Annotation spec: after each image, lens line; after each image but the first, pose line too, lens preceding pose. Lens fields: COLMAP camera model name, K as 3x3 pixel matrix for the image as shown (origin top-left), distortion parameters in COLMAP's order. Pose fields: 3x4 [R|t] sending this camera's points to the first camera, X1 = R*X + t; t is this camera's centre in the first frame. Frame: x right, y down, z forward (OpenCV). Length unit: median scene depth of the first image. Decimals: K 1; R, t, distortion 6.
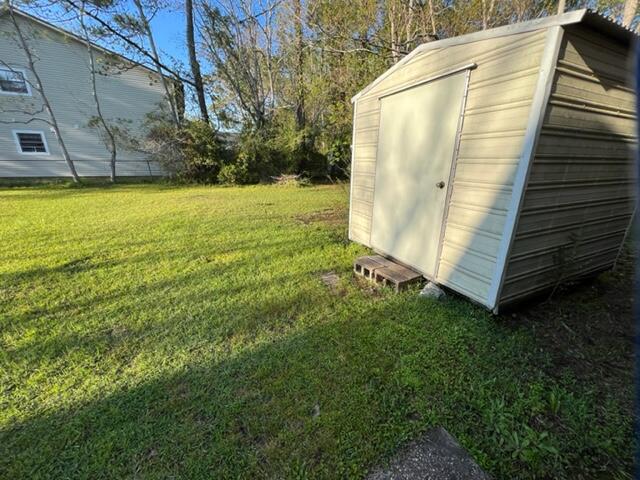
lens RADIAL K [[256.2, 0, 320.0], [0, 256.2, 240.0], [0, 0, 1]] dist [0.000007, 0.000184]
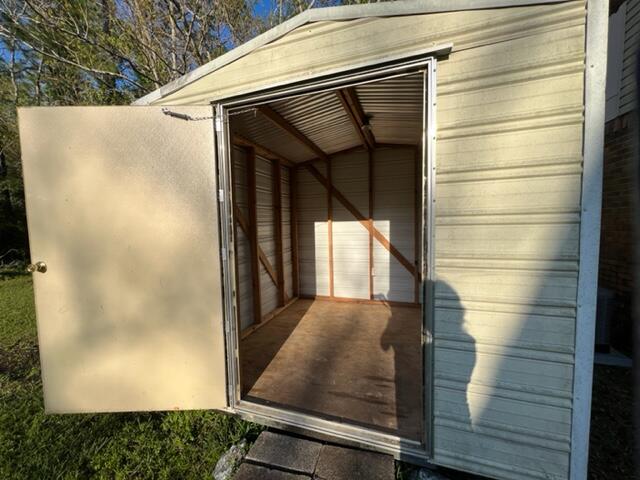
lens RADIAL K [[256.2, 0, 320.0], [0, 256.2, 240.0], [0, 0, 1]] dist [0.000007, 0.000184]
pose [[0.687722, -0.075148, 0.722074, 0.002298], [0.244733, 0.960406, -0.133139, -0.299960], [-0.683479, 0.268278, 0.678884, 0.943700]]
